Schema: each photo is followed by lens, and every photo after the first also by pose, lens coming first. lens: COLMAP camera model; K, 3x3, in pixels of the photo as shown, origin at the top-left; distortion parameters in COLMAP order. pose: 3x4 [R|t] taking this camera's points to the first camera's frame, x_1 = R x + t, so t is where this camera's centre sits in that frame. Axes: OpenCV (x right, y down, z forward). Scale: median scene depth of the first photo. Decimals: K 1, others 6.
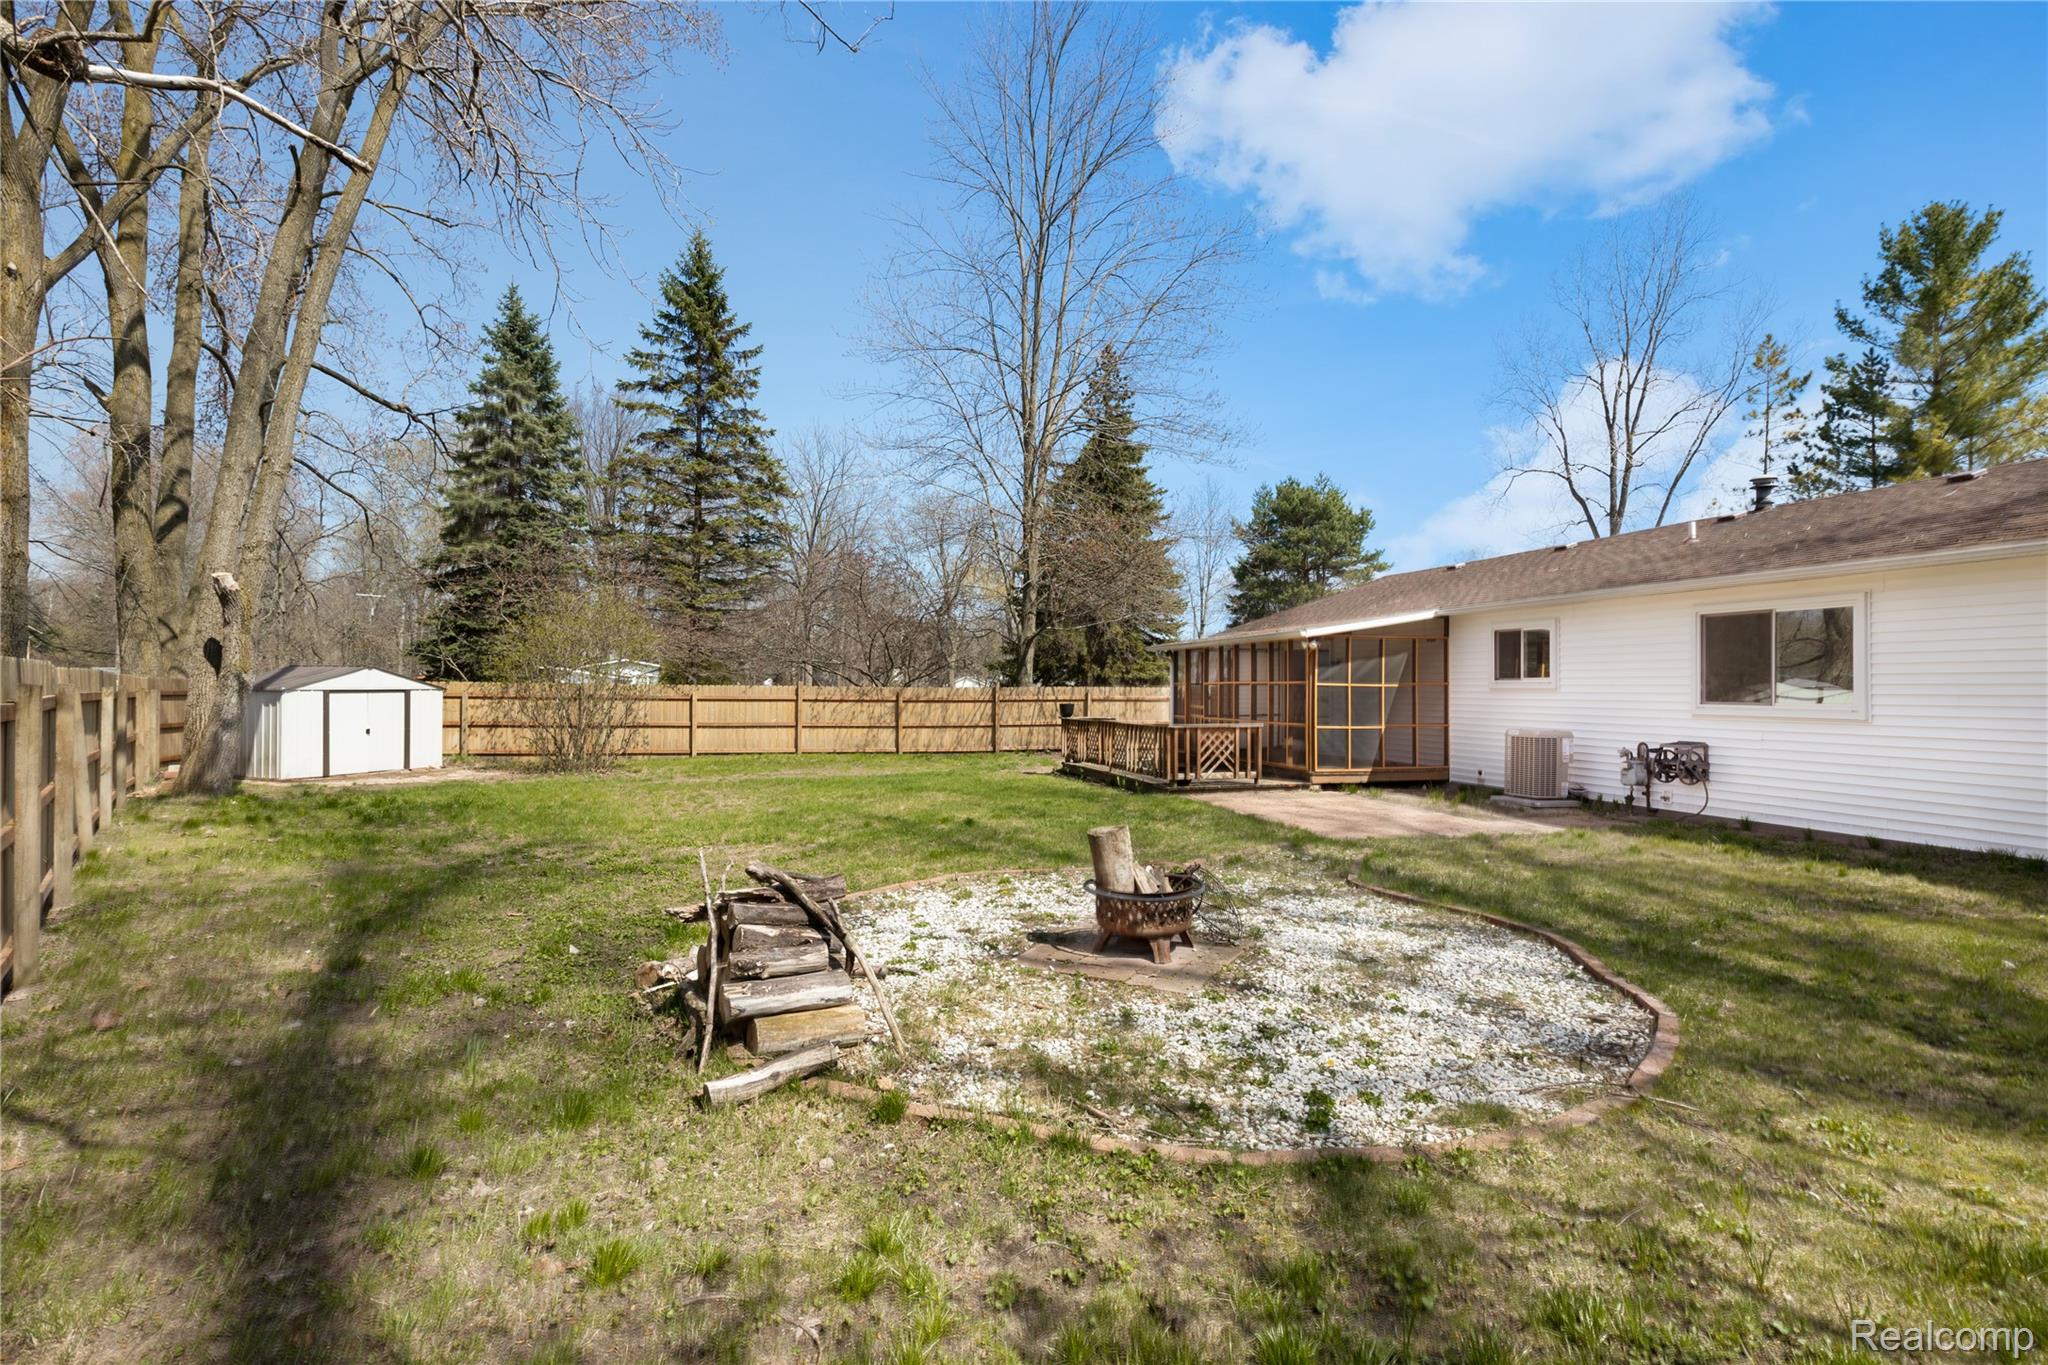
lens RADIAL K [[999.3, 0, 1023.9], [0, 999.3, 686.7], [0, 0, 1]] dist [-0.002197, -0.000357]
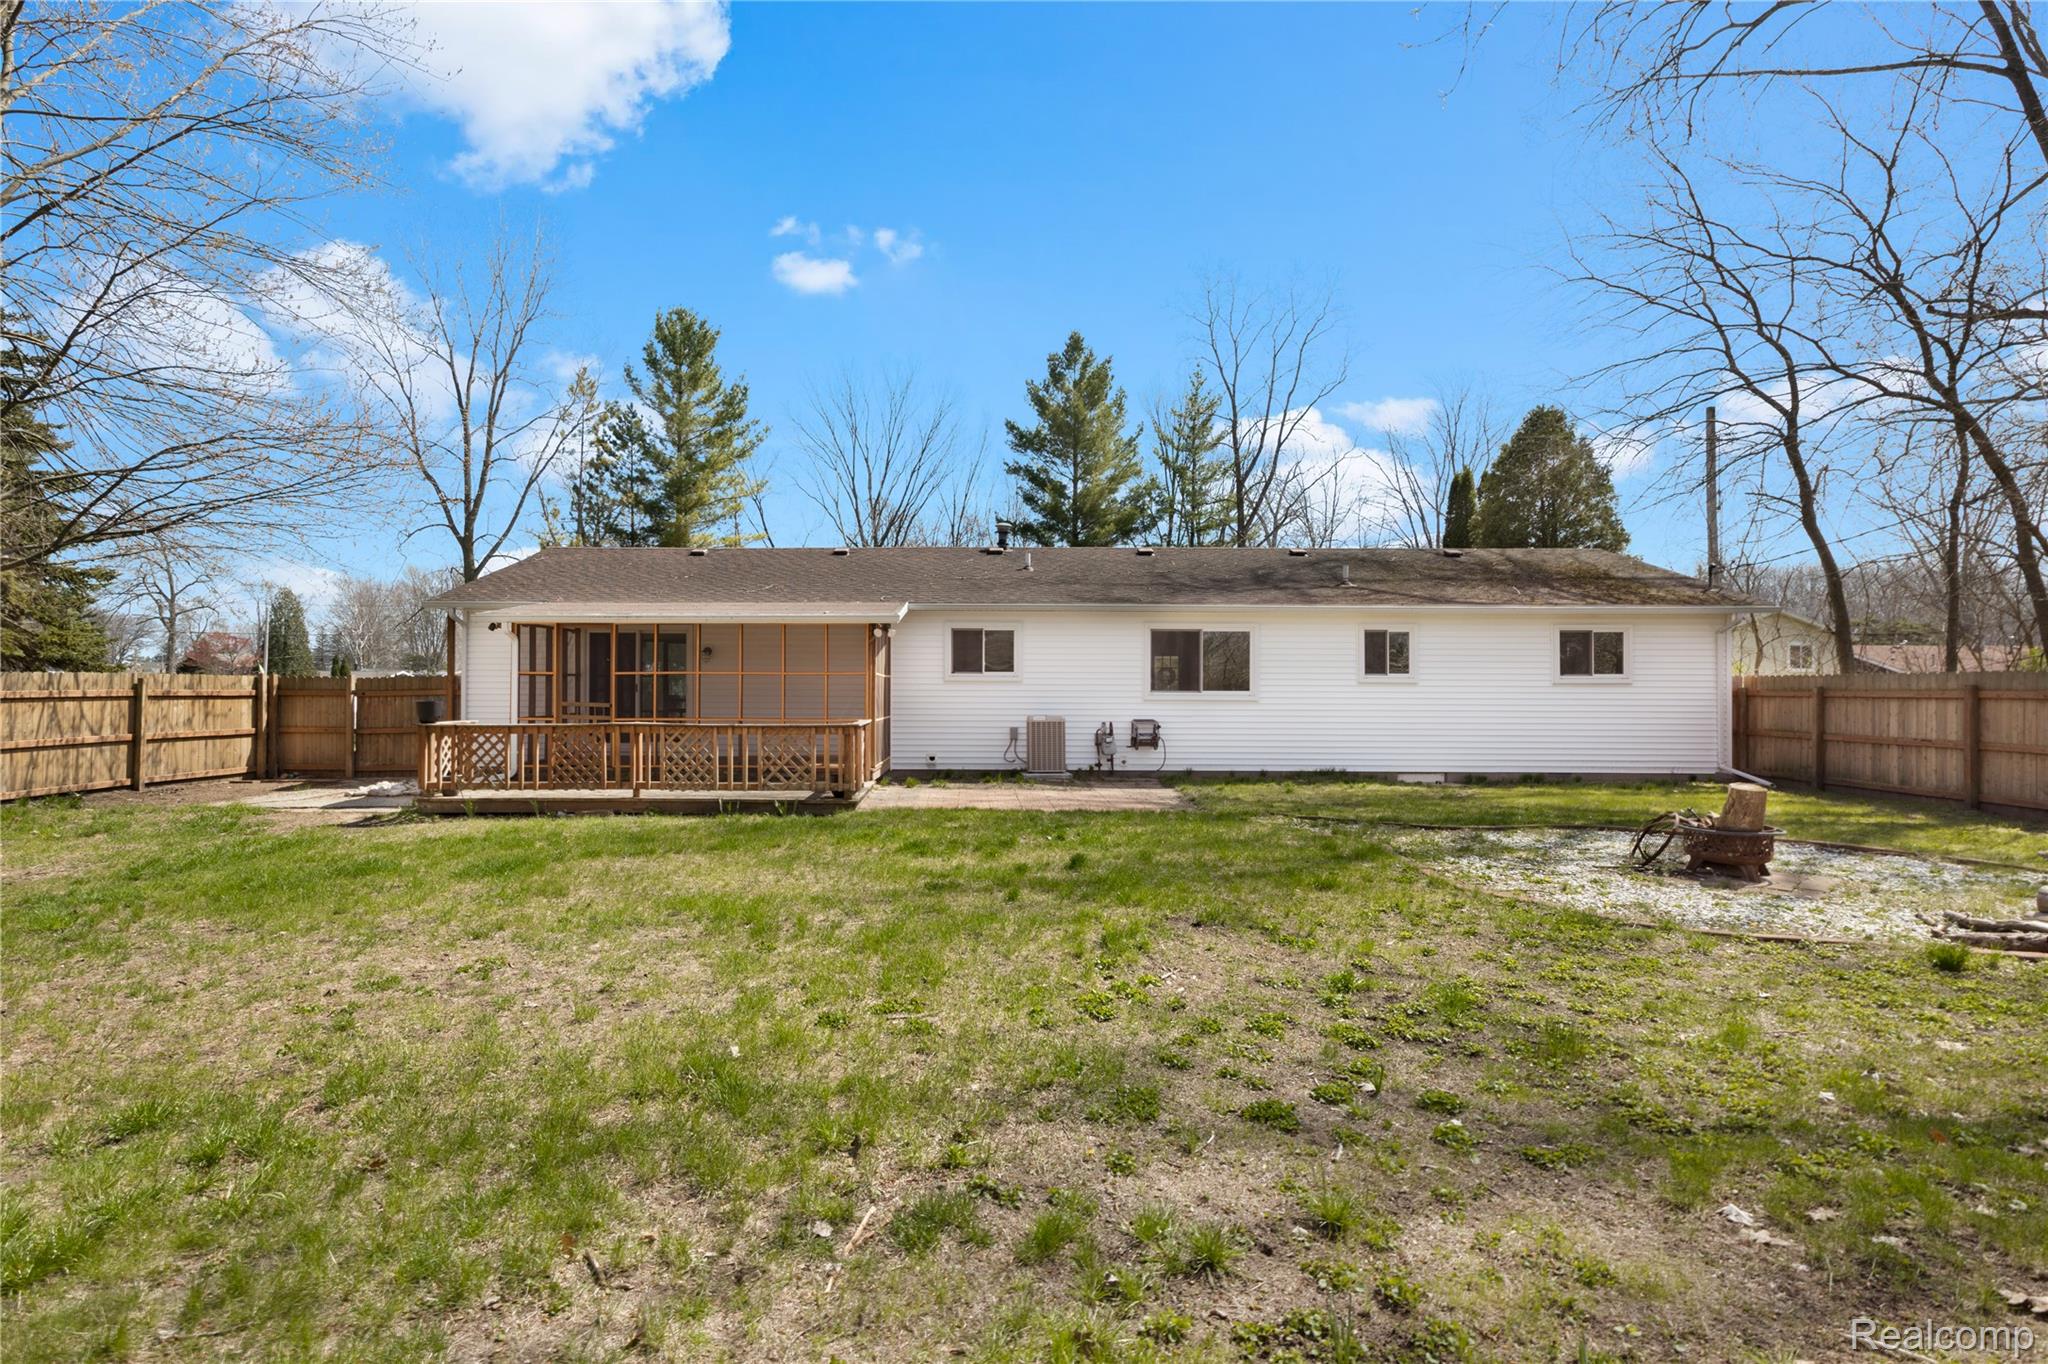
lens RADIAL K [[999.3, 0, 1024.0], [0, 999.3, 681.4], [0, 0, 1]] dist [-0.002197, -0.000357]
pose [[0.260006, 0.005980, 0.965589, -0.586936], [-0.006094, 0.999971, -0.004552, 0.006868], [-0.965588, -0.004701, 0.260035, 0.643085]]
